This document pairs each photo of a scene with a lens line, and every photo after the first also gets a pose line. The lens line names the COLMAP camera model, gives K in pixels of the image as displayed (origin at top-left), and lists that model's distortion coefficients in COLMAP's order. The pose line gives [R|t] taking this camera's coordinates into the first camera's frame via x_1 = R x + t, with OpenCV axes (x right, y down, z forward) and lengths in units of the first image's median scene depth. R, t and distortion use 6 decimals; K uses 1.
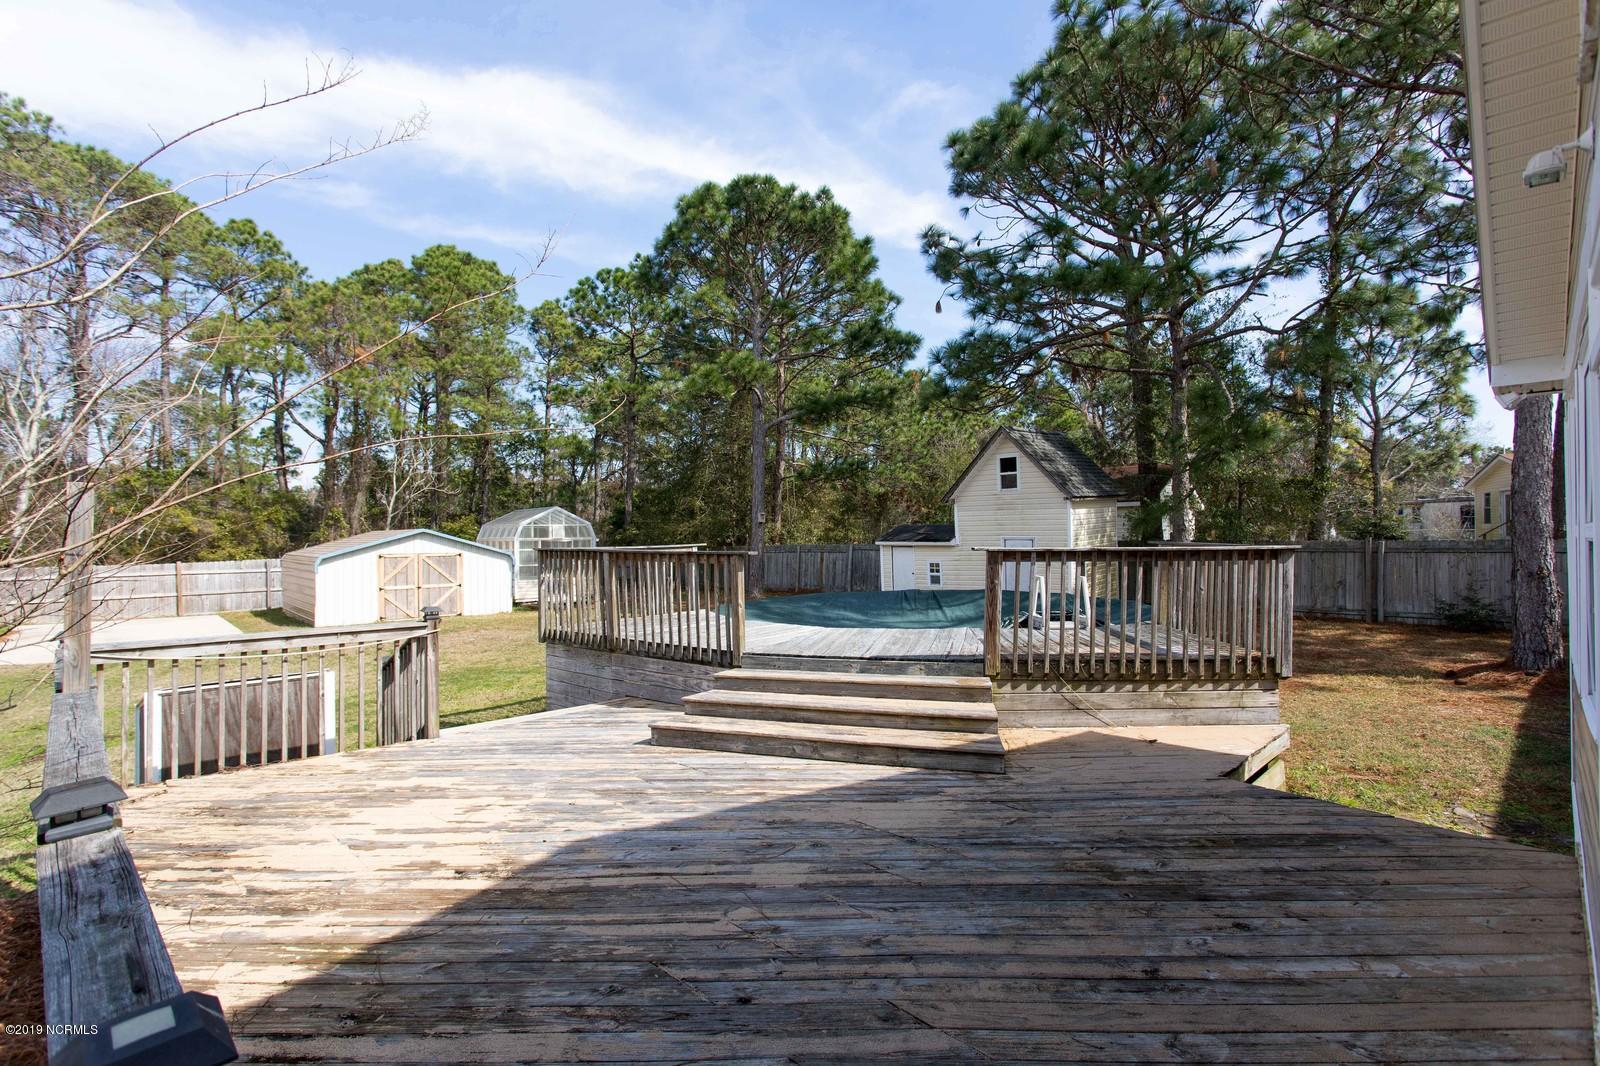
lens RADIAL K [[747.7, 0, 795.5], [0, 747.7, 530.1], [0, 0, 1]] dist [0.008730, -0.001065]
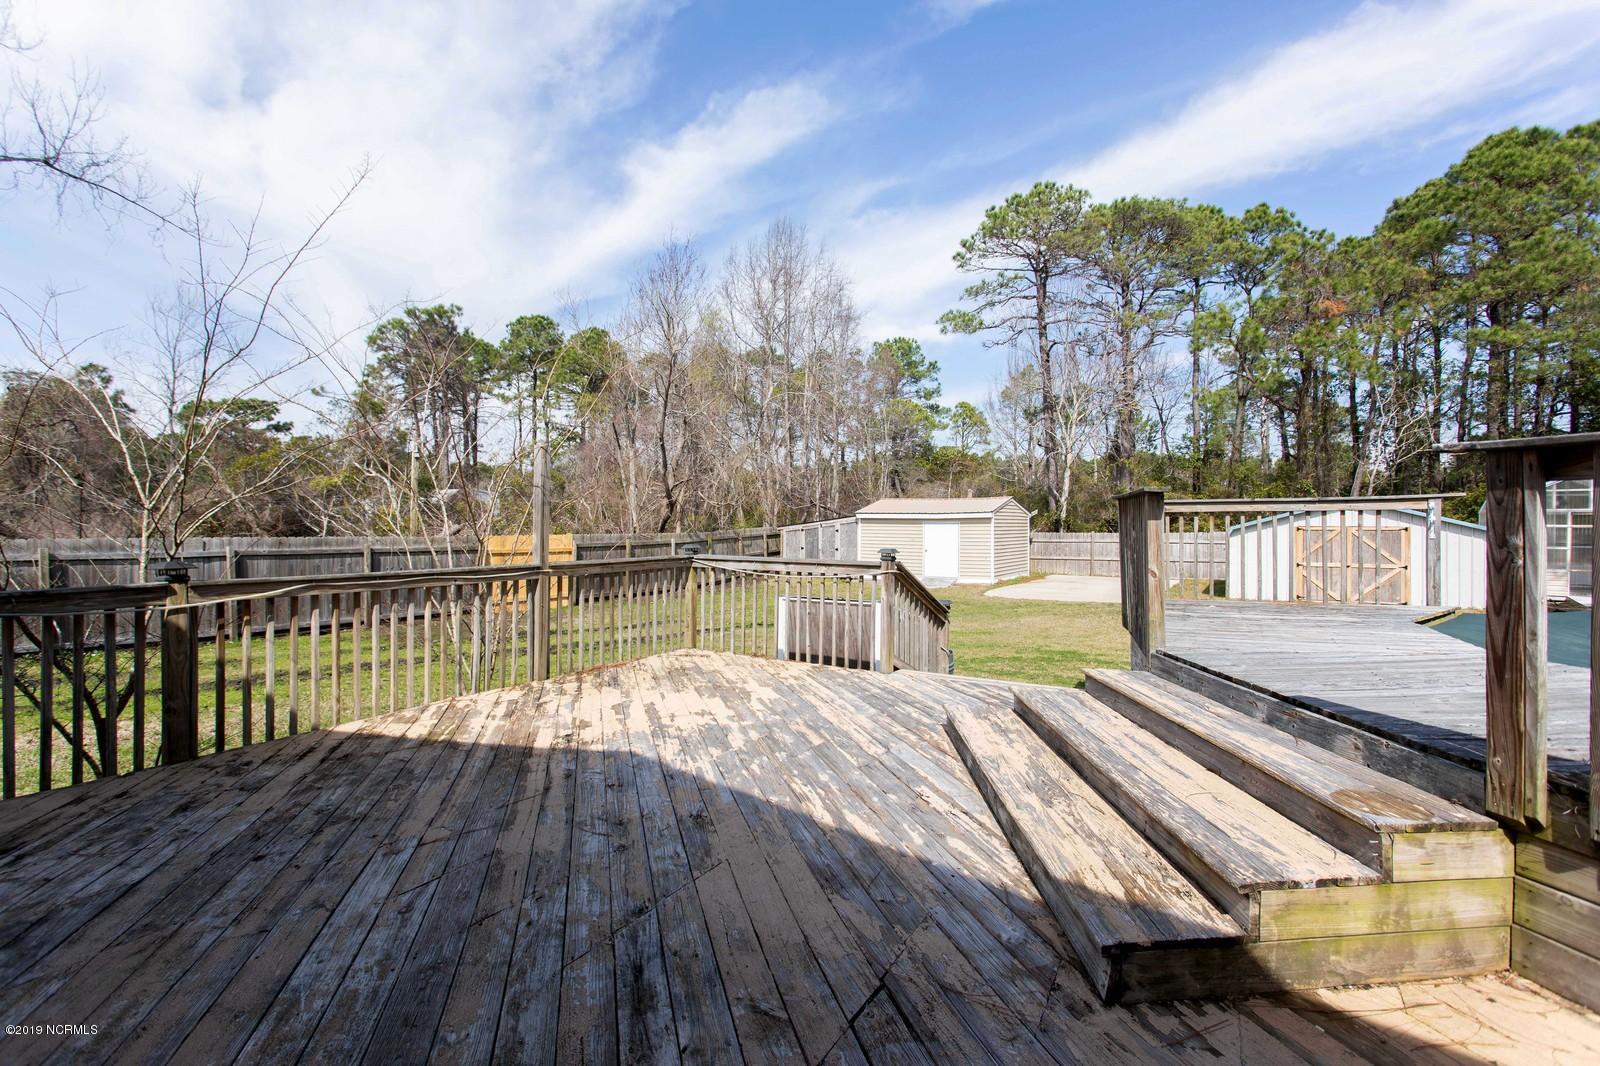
lens RADIAL K [[747.7, 0, 805.7], [0, 747.7, 527.8], [0, 0, 1]] dist [0.008730, -0.001065]
pose [[0.288193, 0.016003, -0.957439, 0.120677], [0.004141, 0.999830, 0.017959, 0.013282], [0.957563, -0.009141, 0.288077, 0.146132]]
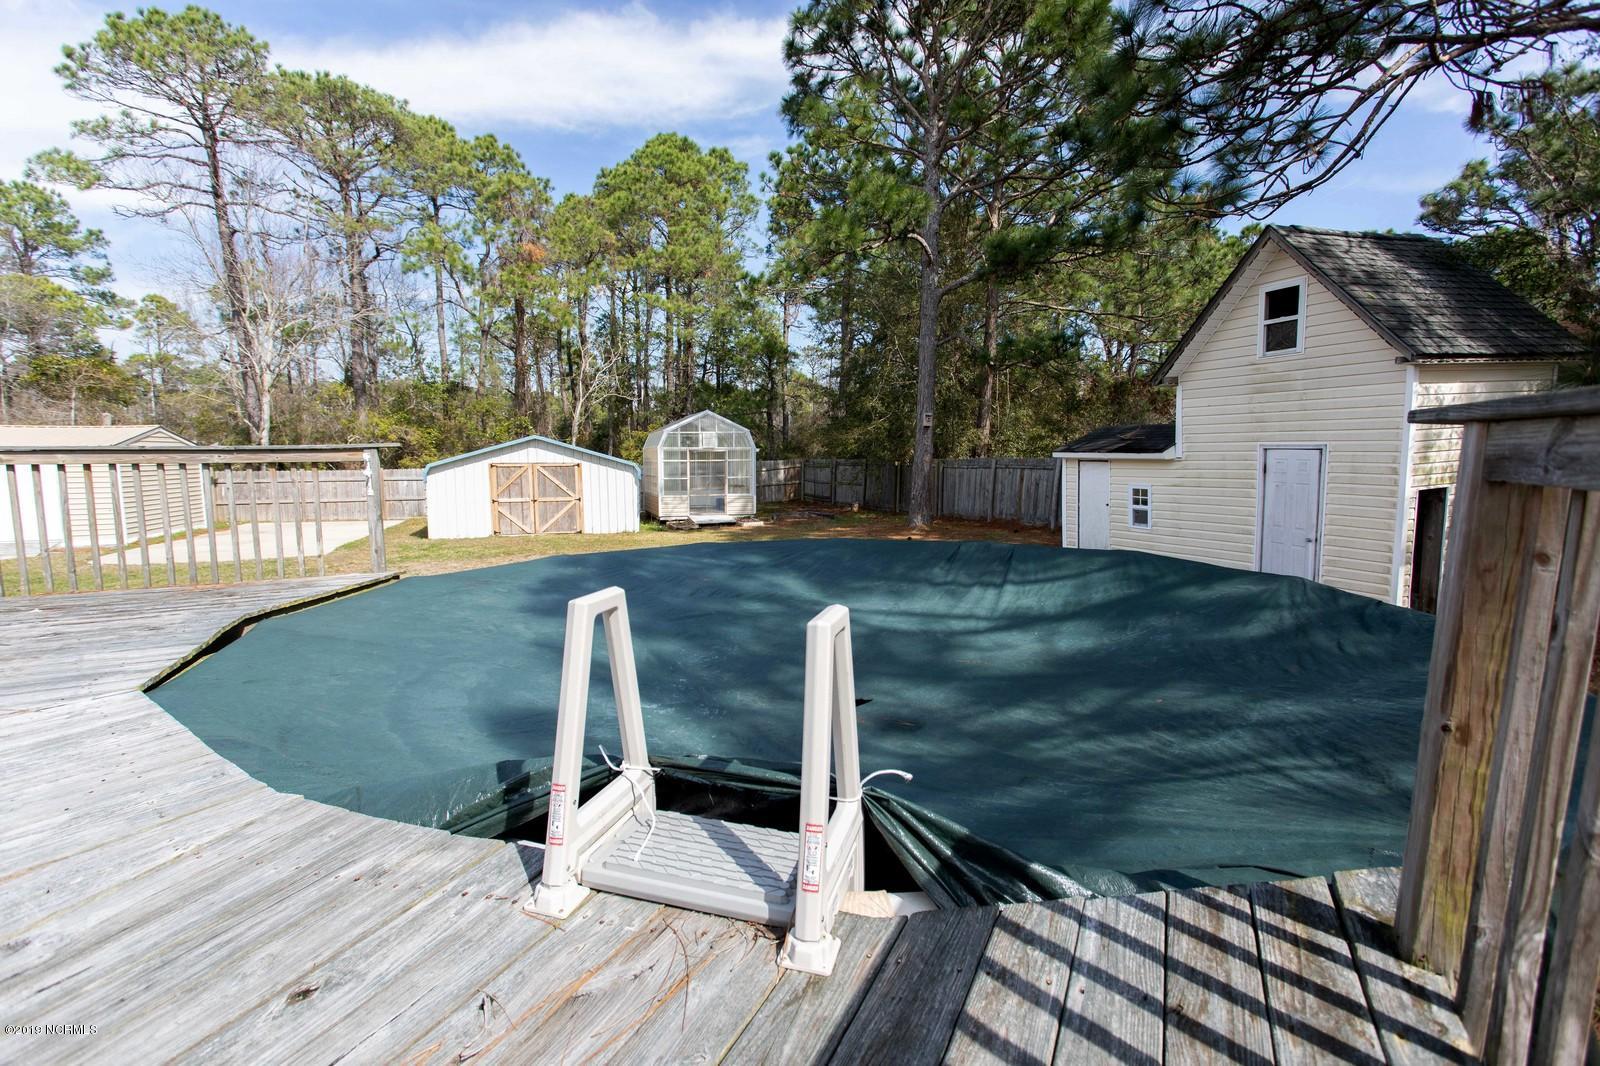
lens RADIAL K [[747.7, 0, 797.9], [0, 747.7, 532.4], [0, 0, 1]] dist [0.008730, -0.001065]
pose [[0.912525, 0.050000, -0.405953, 0.140735], [-0.002478, 0.993158, 0.116756, 0.007453], [0.409013, -0.105537, 0.906405, 0.268486]]
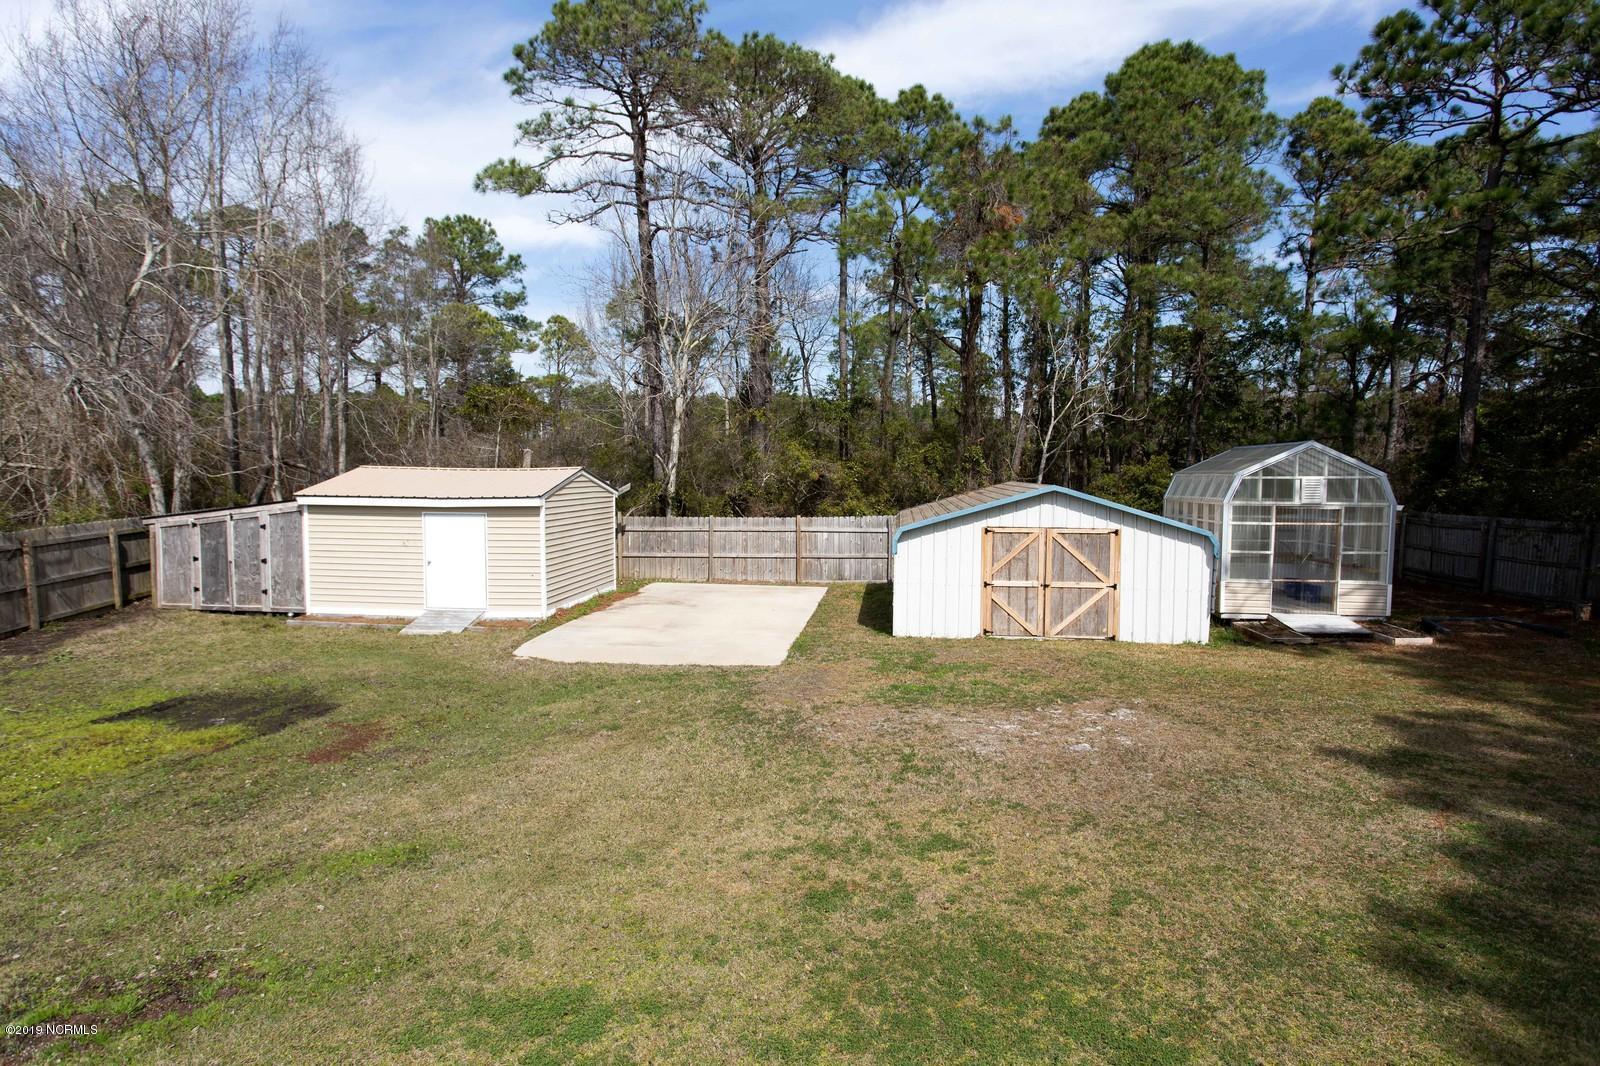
lens RADIAL K [[892.5, 0, 801.0], [0, 892.5, 531.1], [0, 0, 1]] dist [-0.009484, 0.002798]
pose [[0.669486, 0.064464, -0.740022, -0.104966], [-0.005665, 0.996641, 0.081694, -0.019020], [0.742803, -0.050501, 0.667602, 0.350158]]
